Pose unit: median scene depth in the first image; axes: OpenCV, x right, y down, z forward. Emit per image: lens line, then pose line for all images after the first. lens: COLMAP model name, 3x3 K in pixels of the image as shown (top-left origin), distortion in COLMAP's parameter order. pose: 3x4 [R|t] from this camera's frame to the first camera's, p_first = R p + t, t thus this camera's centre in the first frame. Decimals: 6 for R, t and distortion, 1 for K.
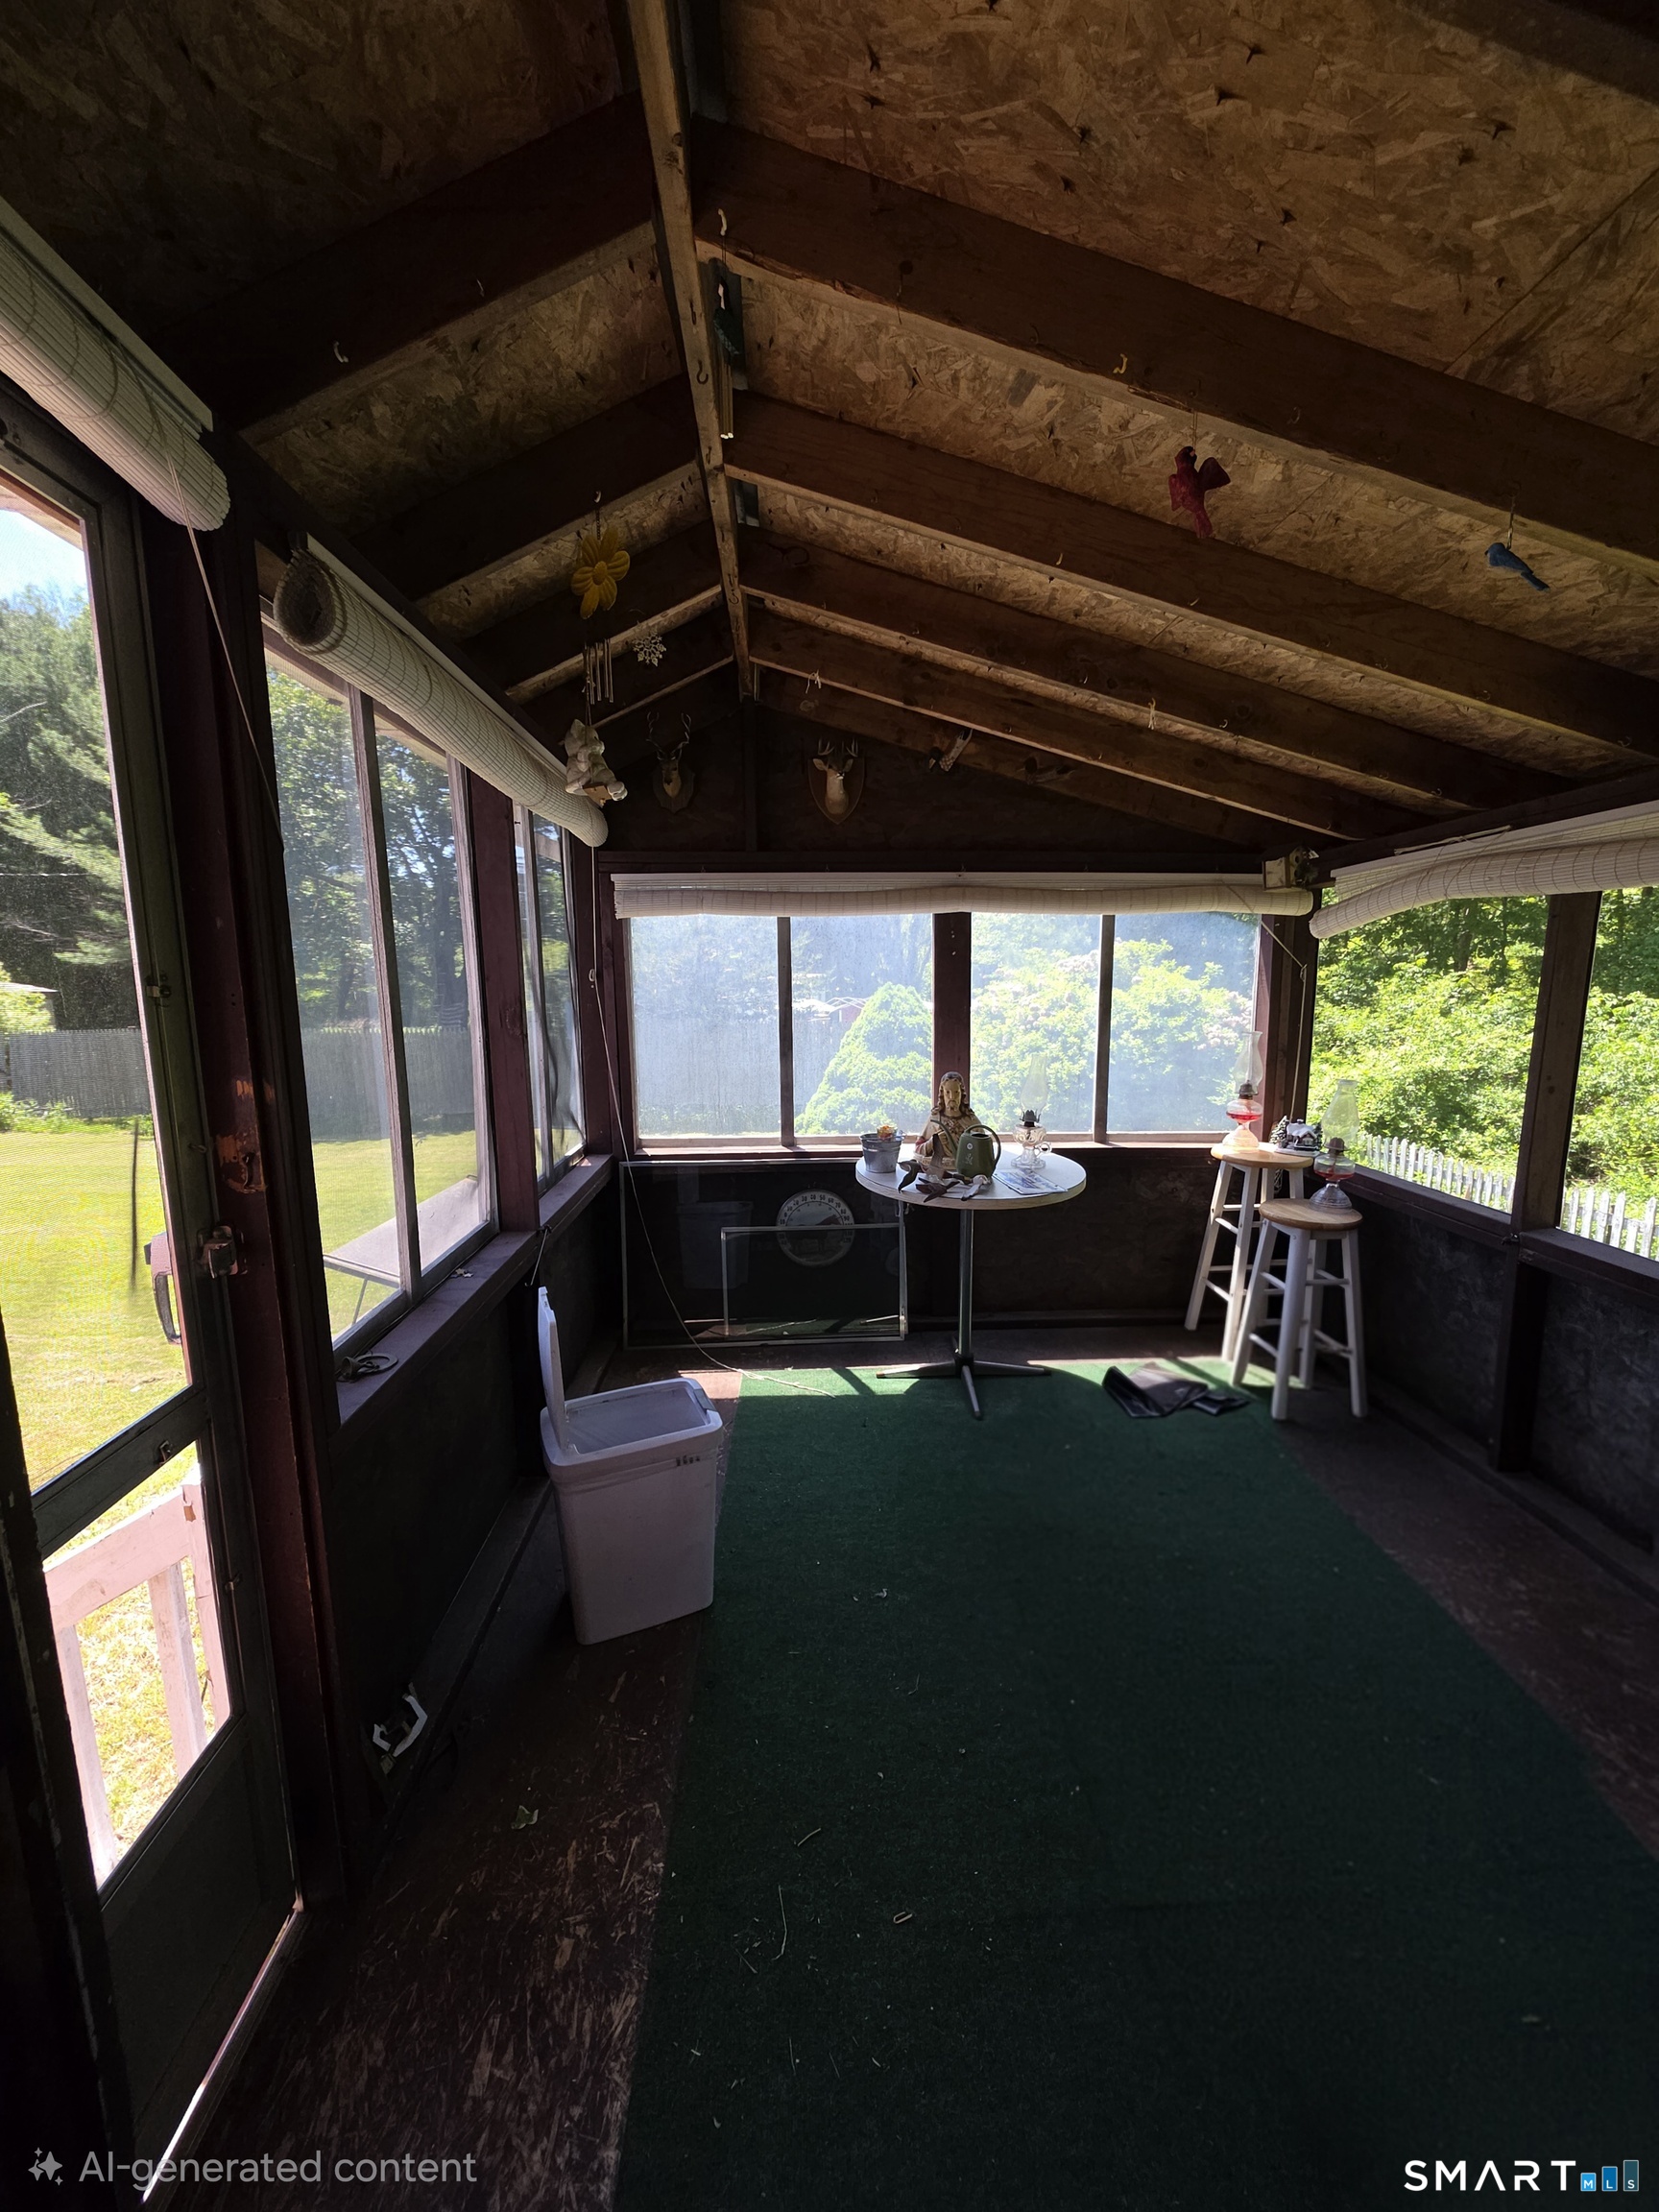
lens RADIAL K [[884.1, 0, 831.8], [0, 884.1, 1115.3], [0, 0, 1]] dist [-0.002773, -0.000428]
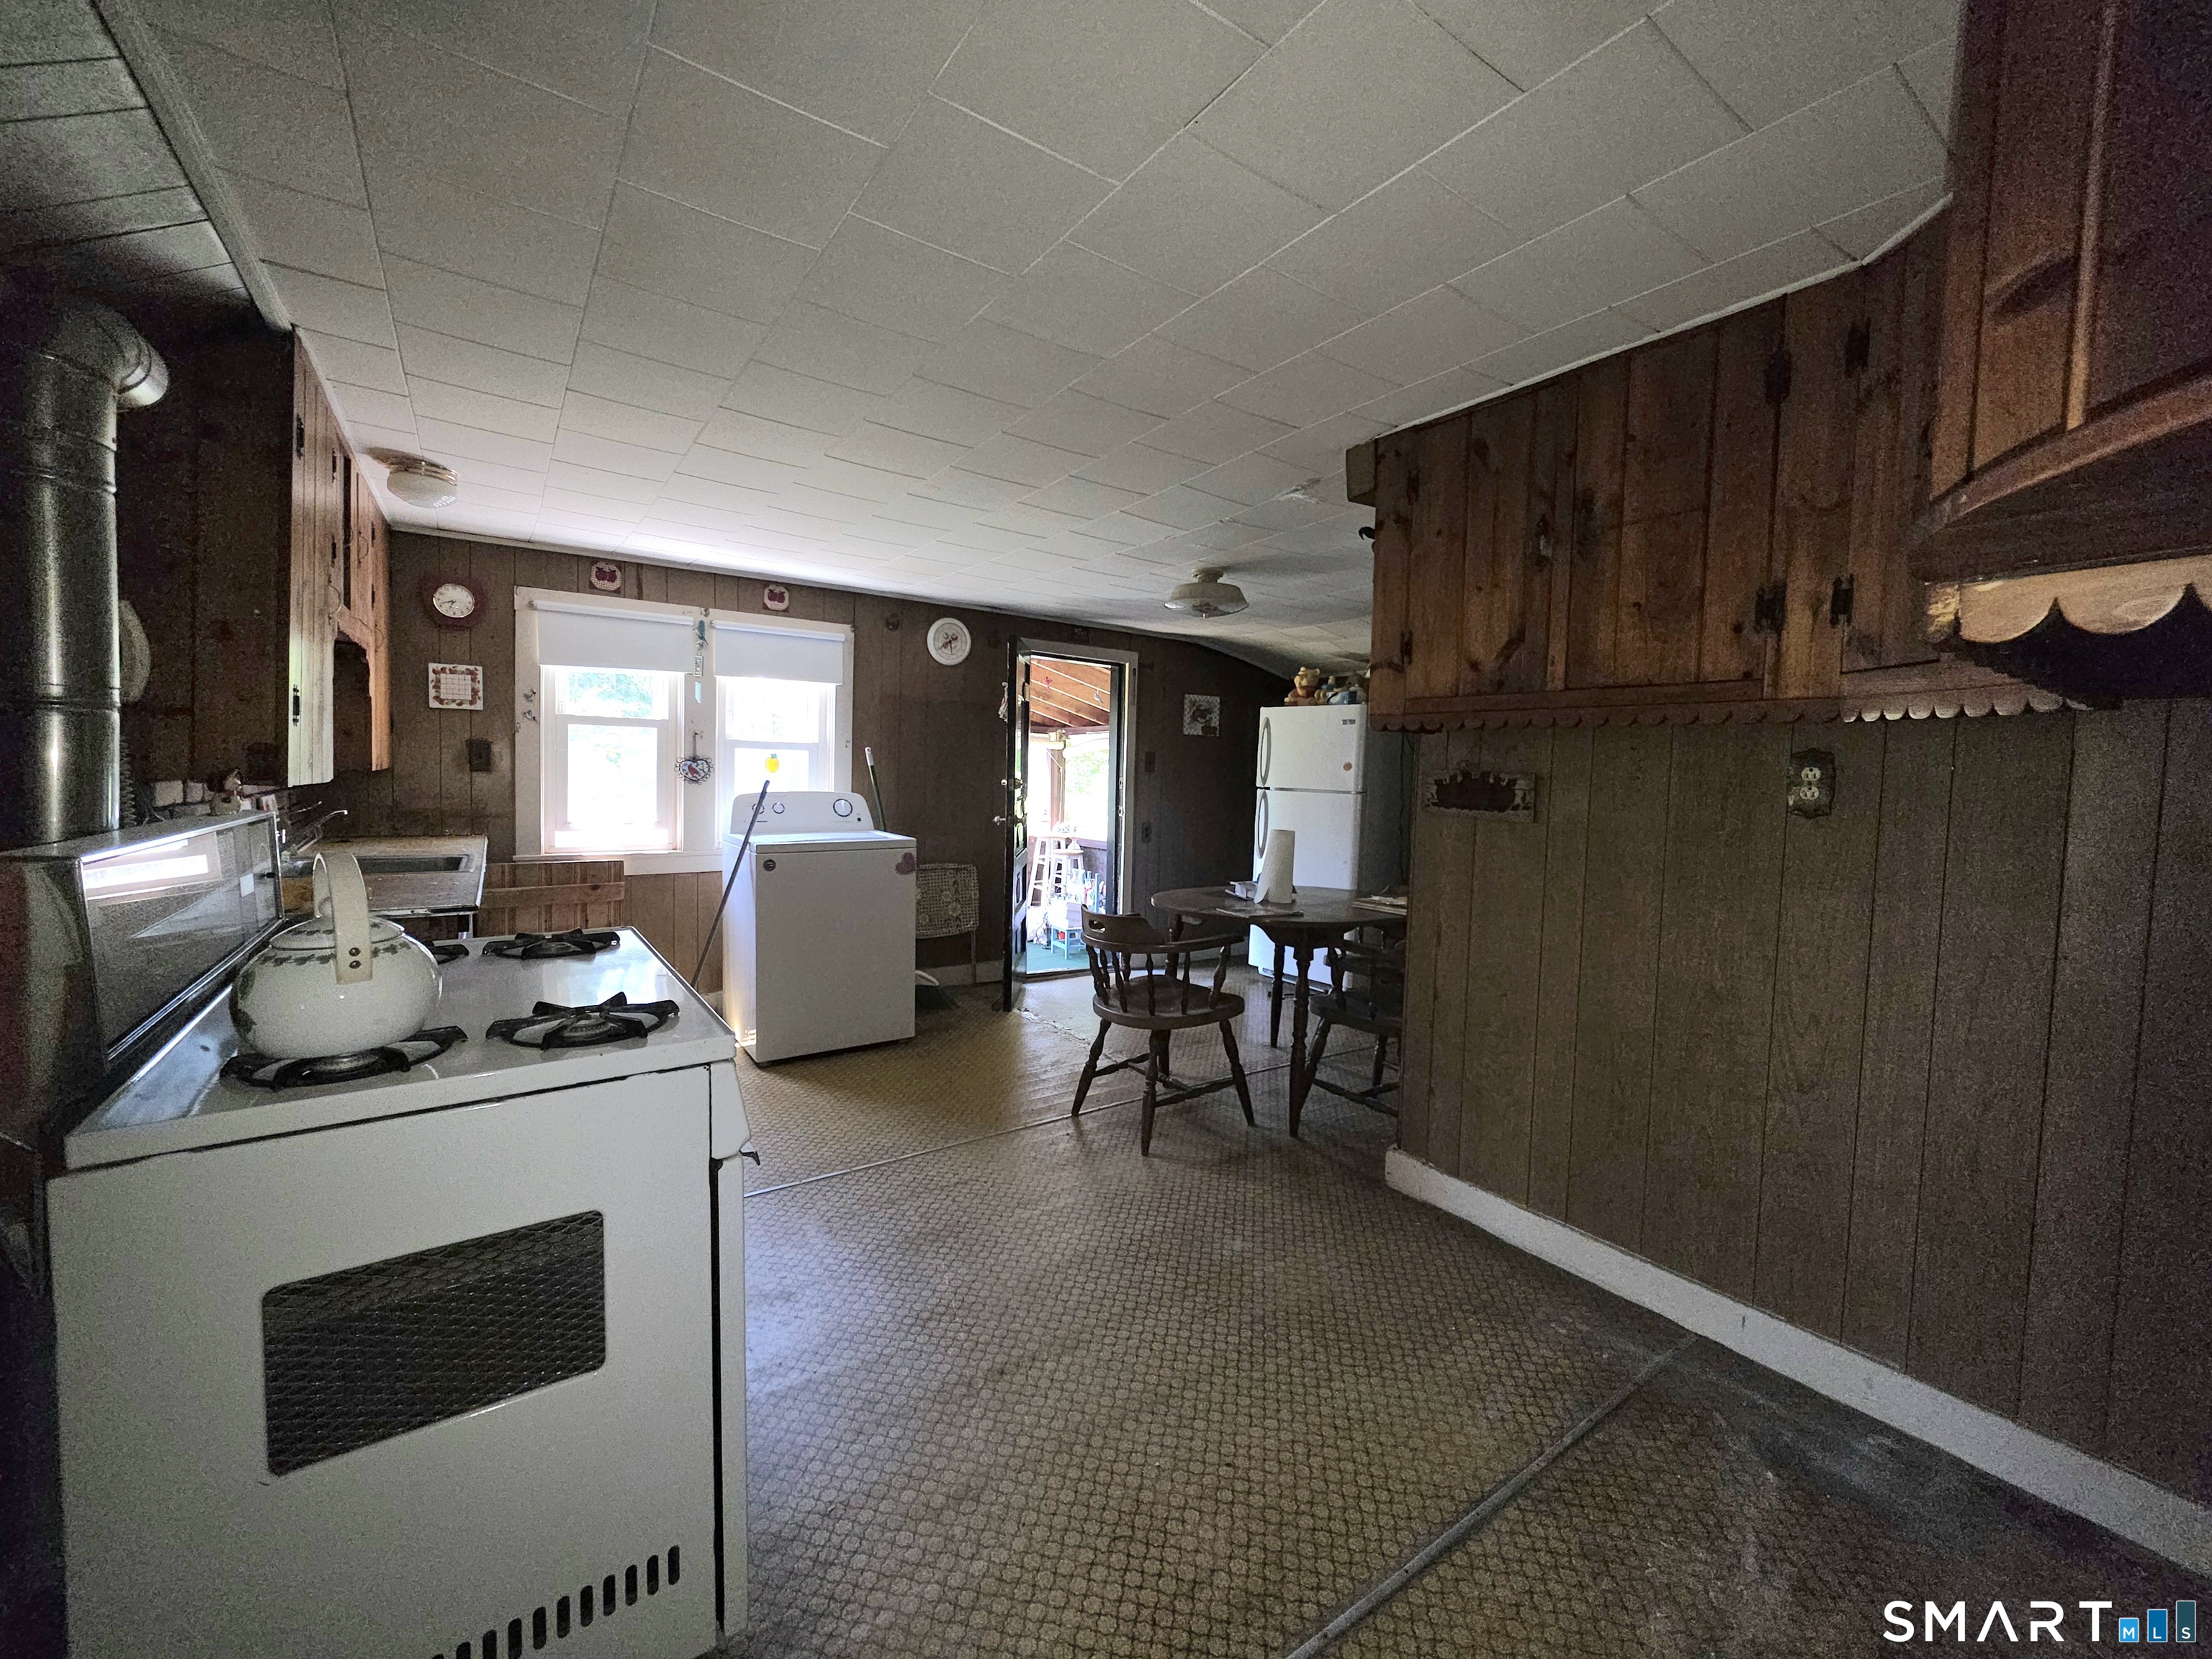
lens RADIAL K [[884.1, 0, 1100.3], [0, 884.1, 818.5], [0, 0, 1]] dist [-0.002773, -0.000428]
pose [[0.844856, -0.000536, 0.534993, -0.889493], [0.053198, 0.995128, -0.083012, 0.242237], [-0.532342, 0.098594, 0.840769, -1.450782]]
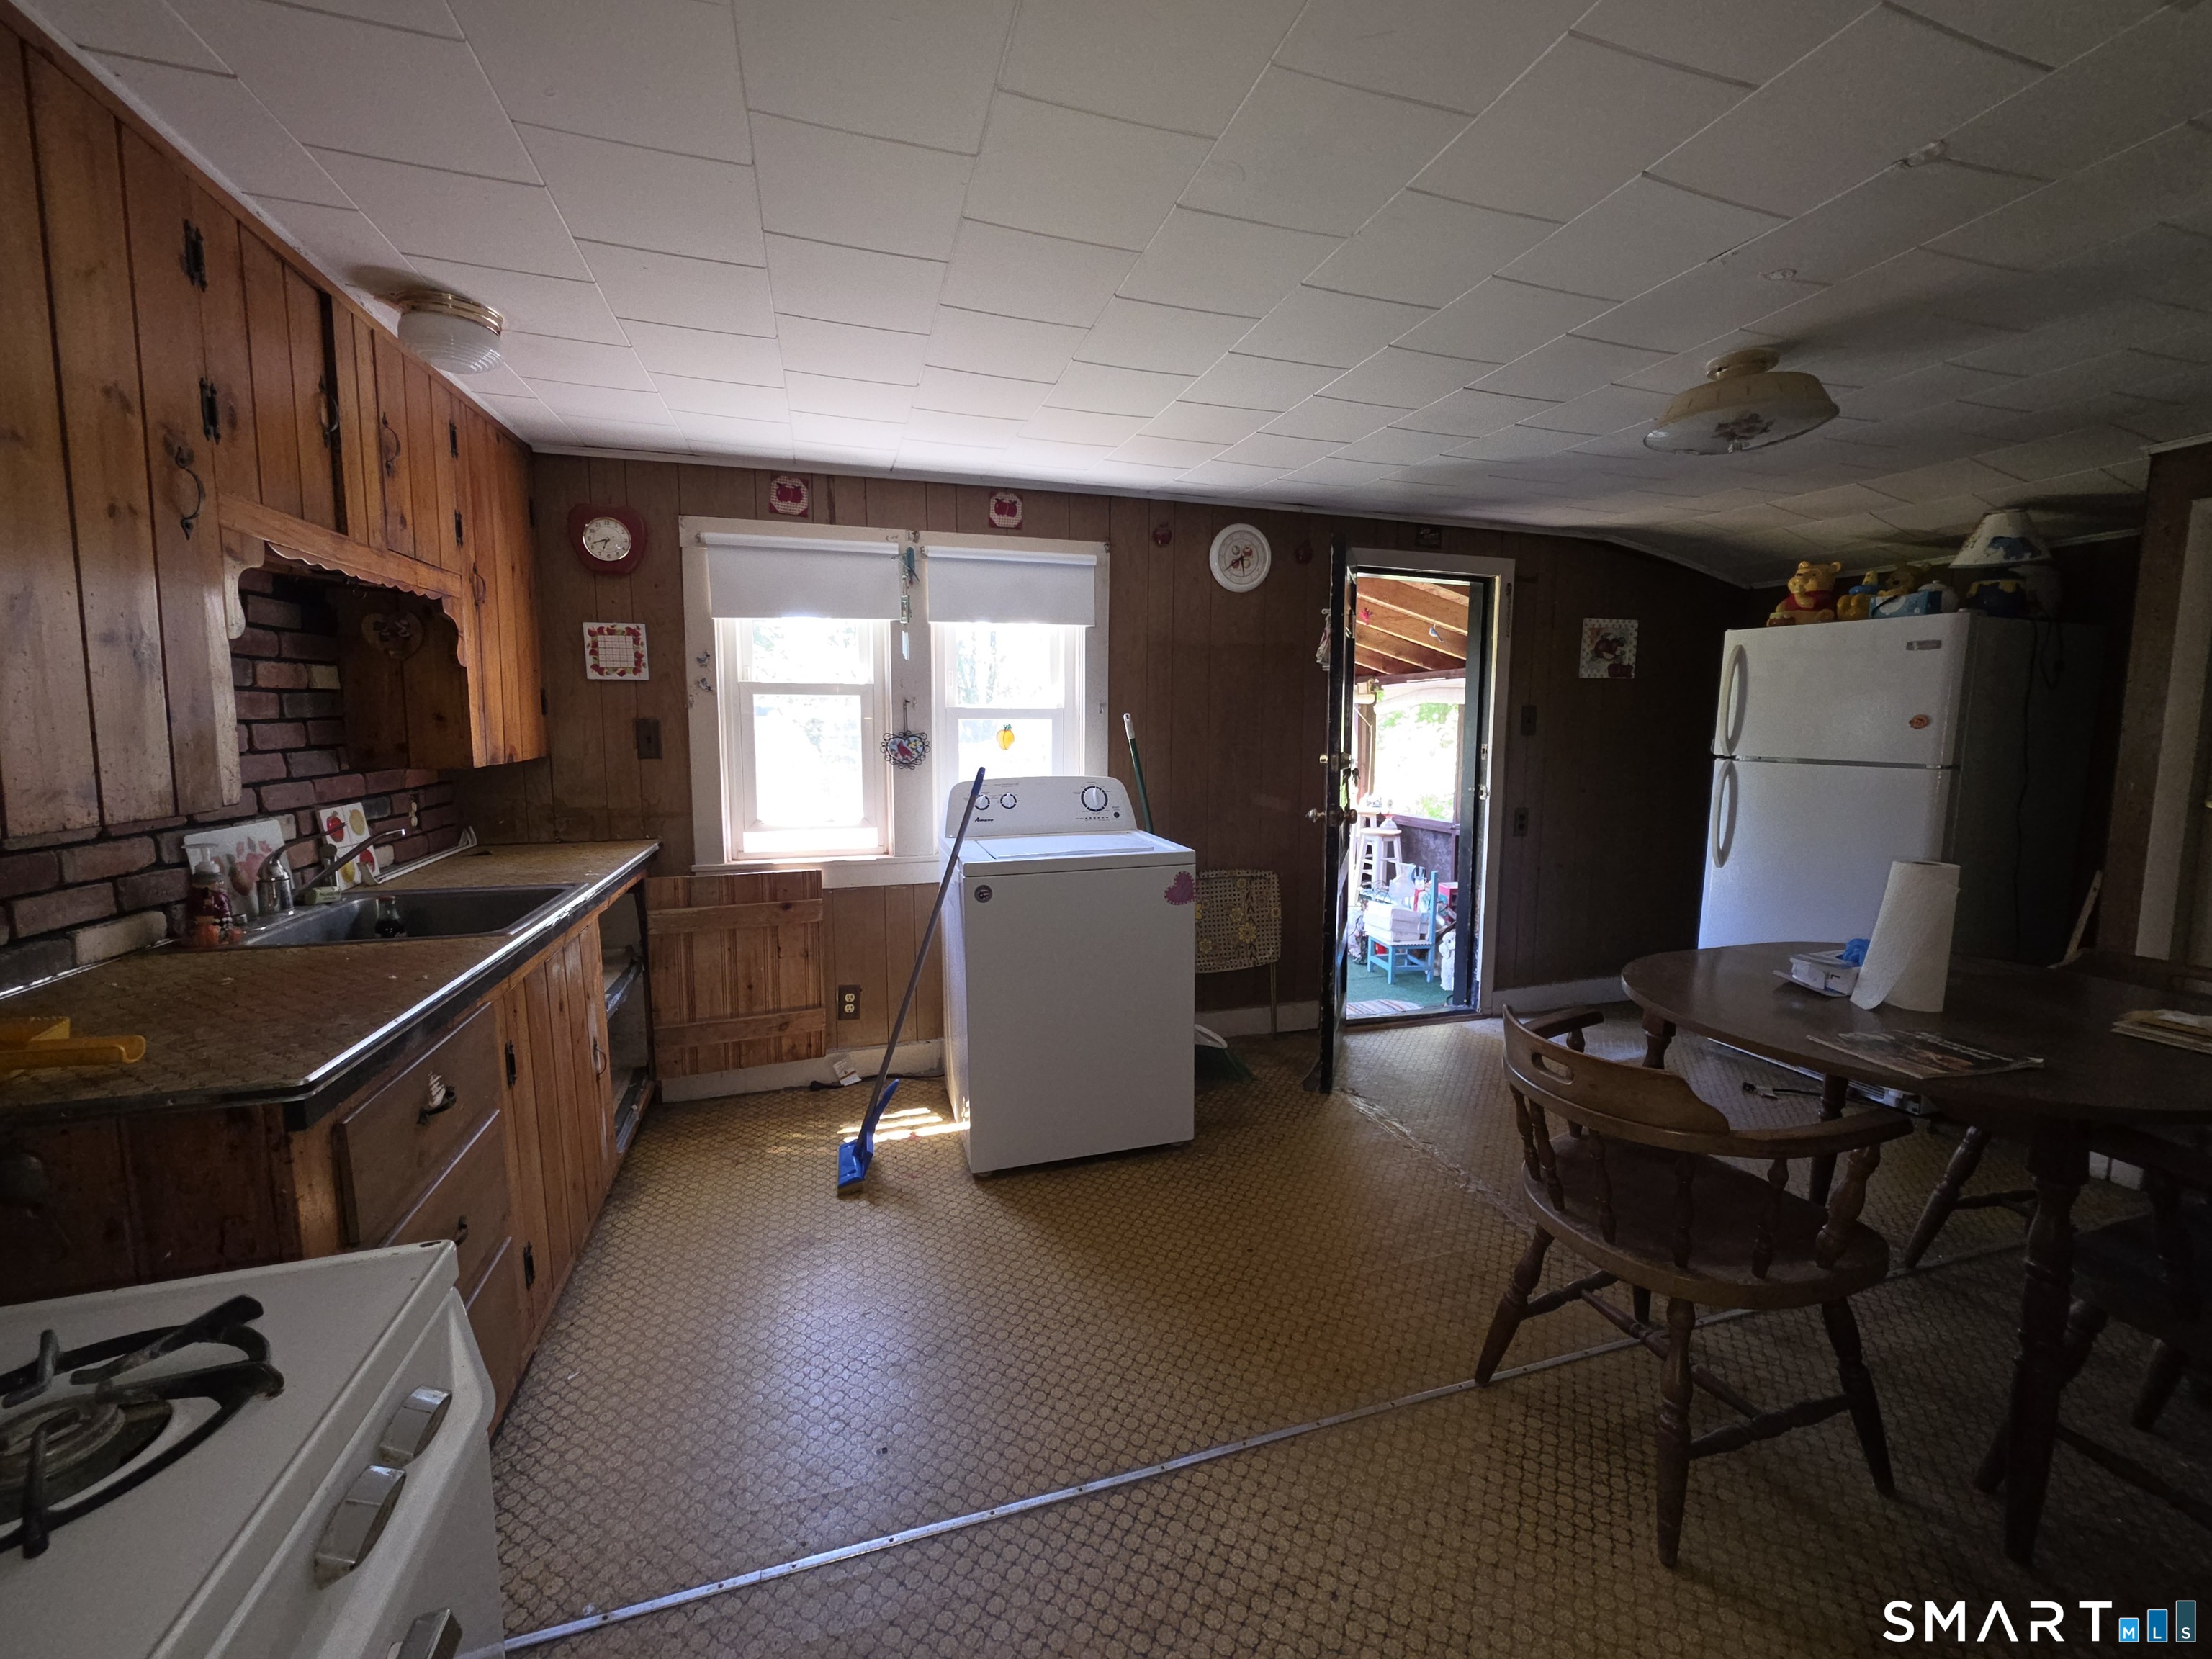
lens RADIAL K [[884.1, 0, 1113.3], [0, 884.1, 820.1], [0, 0, 1]] dist [-0.002773, -0.000428]
pose [[0.964282, -0.021485, 0.264007, -0.727571], [0.034291, 0.998443, -0.043993, 0.155403], [-0.262650, 0.051475, 0.963517, -1.023170]]
